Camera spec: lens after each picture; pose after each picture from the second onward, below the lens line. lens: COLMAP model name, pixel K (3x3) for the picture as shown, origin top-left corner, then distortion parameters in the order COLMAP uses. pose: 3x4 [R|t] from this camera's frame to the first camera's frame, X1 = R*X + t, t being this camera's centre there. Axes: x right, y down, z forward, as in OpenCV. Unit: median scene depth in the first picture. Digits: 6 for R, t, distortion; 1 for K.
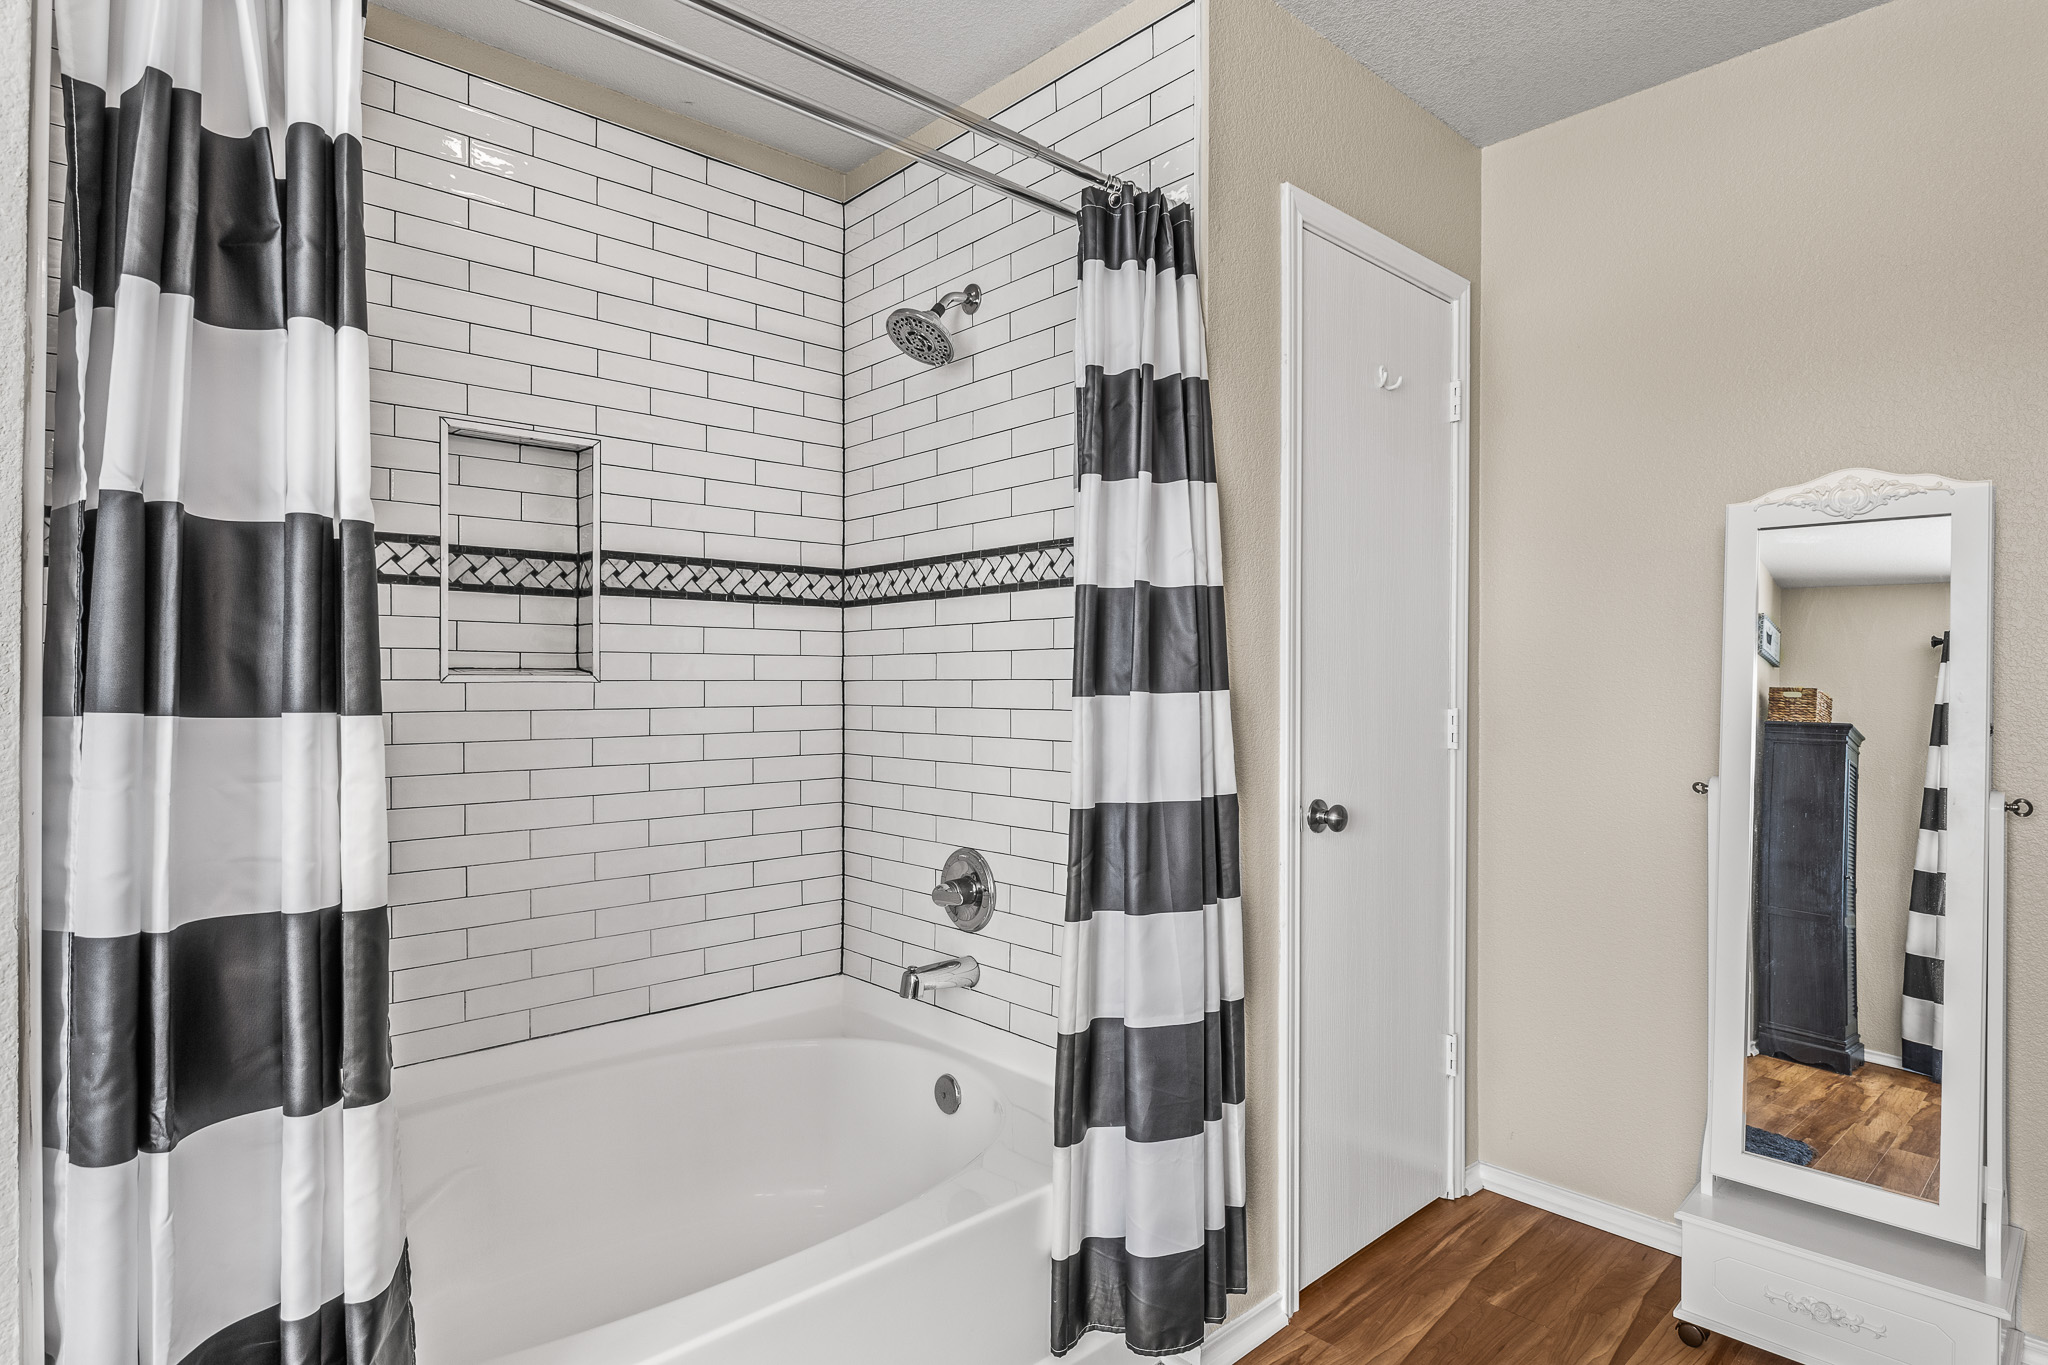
lens RADIAL K [[1085.5, 0, 1020.5], [0, 1085.5, 679.1], [0, 0, 1]] dist [0.000793, 0.000030]
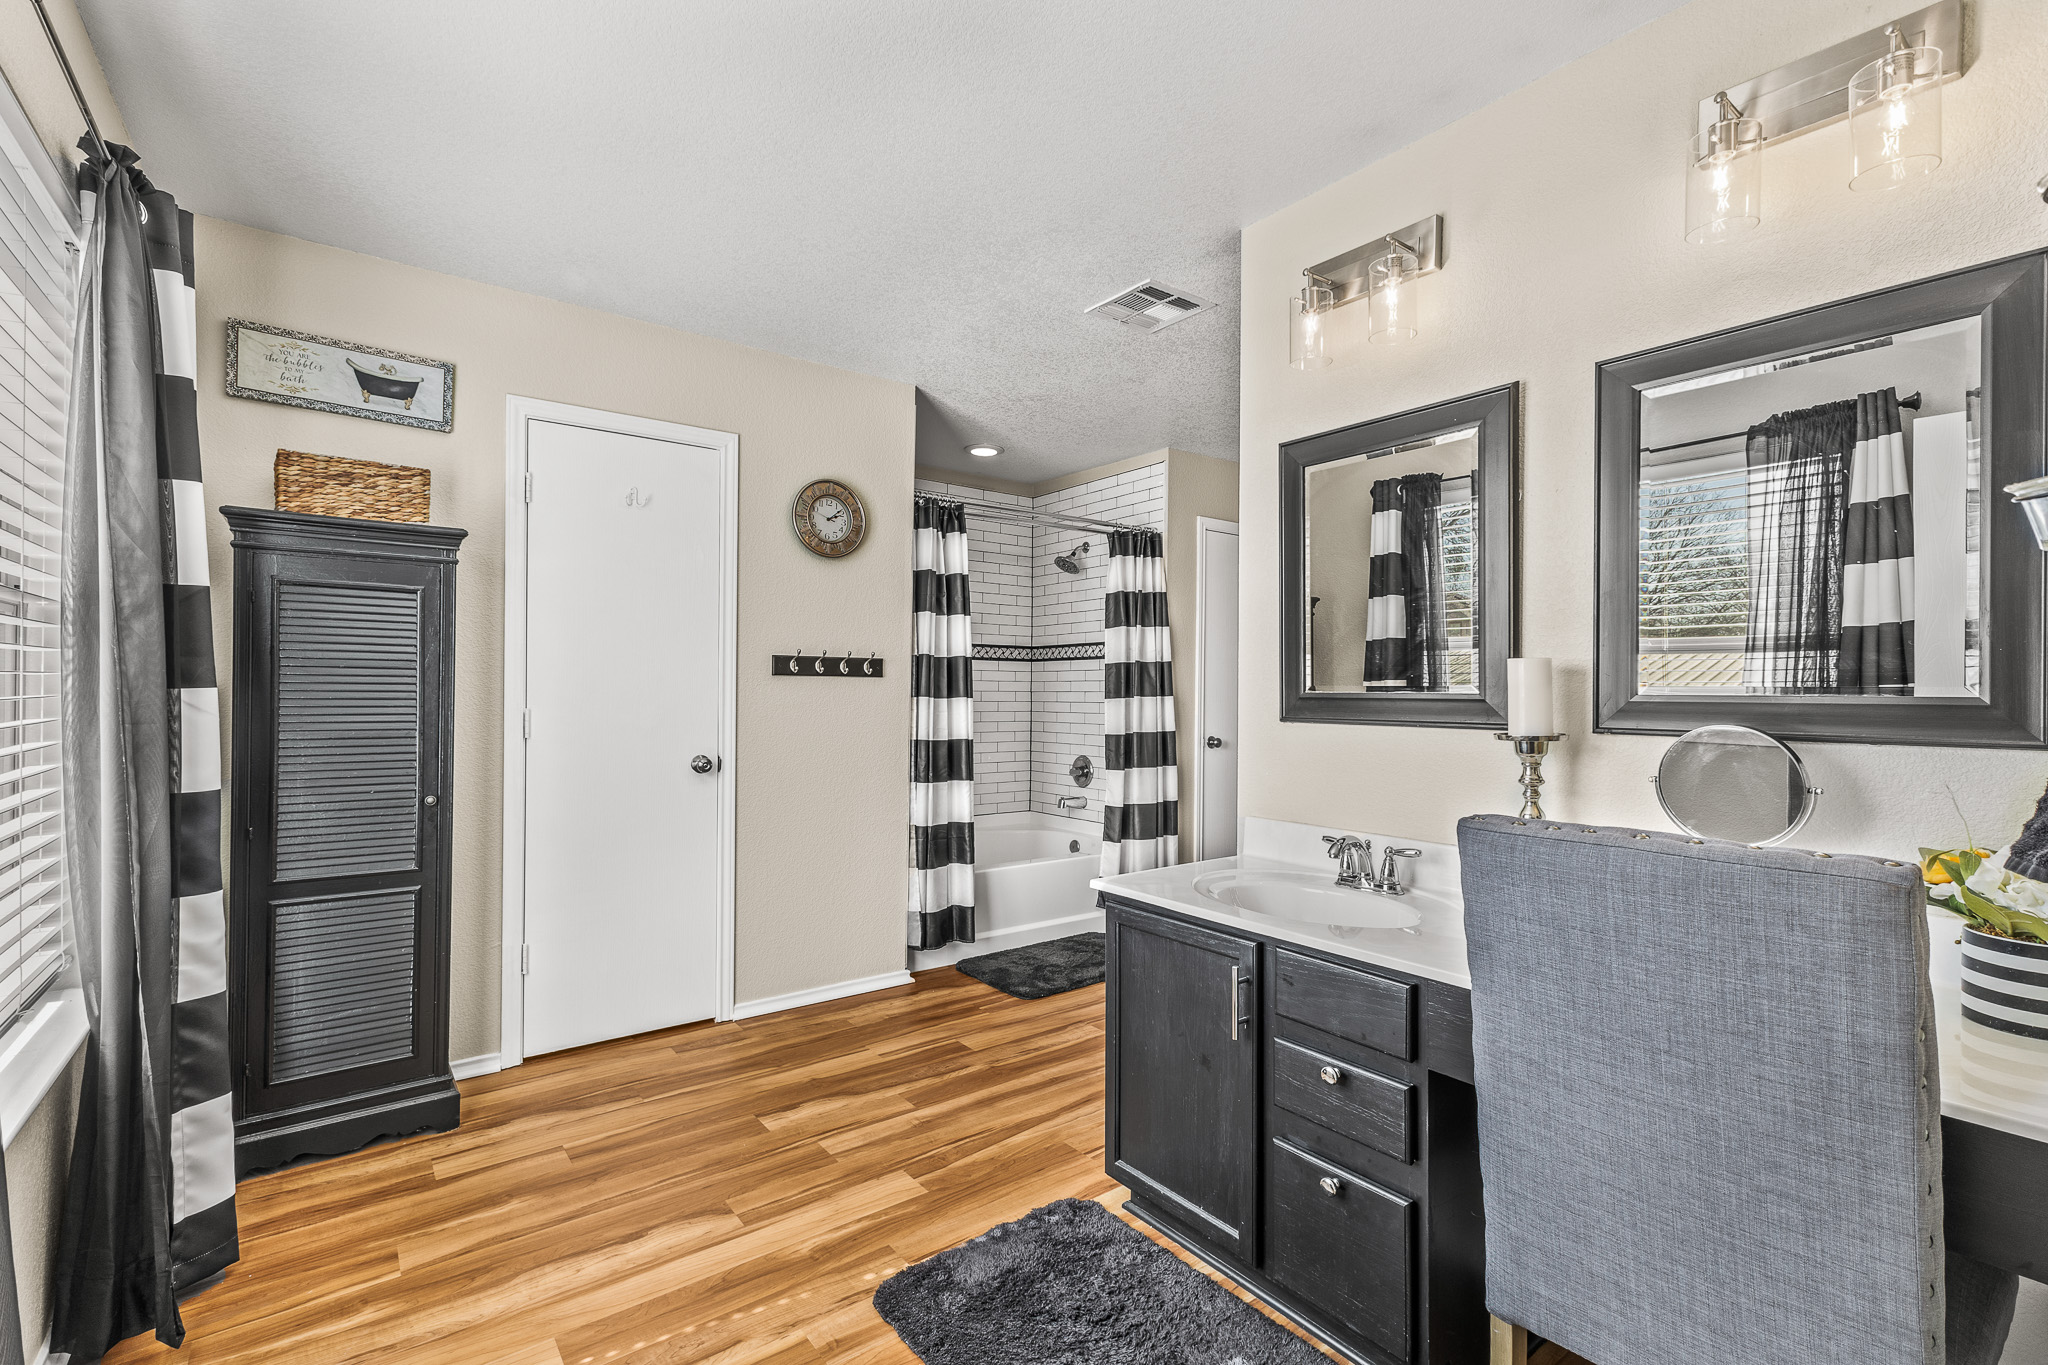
lens RADIAL K [[908.9, 0, 1023.7], [0, 908.9, 690.0], [0, 0, 1]] dist [0.001235, 0.000072]
pose [[0.994619, 0.006861, -0.103373, 0.038114], [-0.006891, 0.999976, 0.000058, -0.002777], [0.103371, 0.000655, 0.994643, -1.274561]]
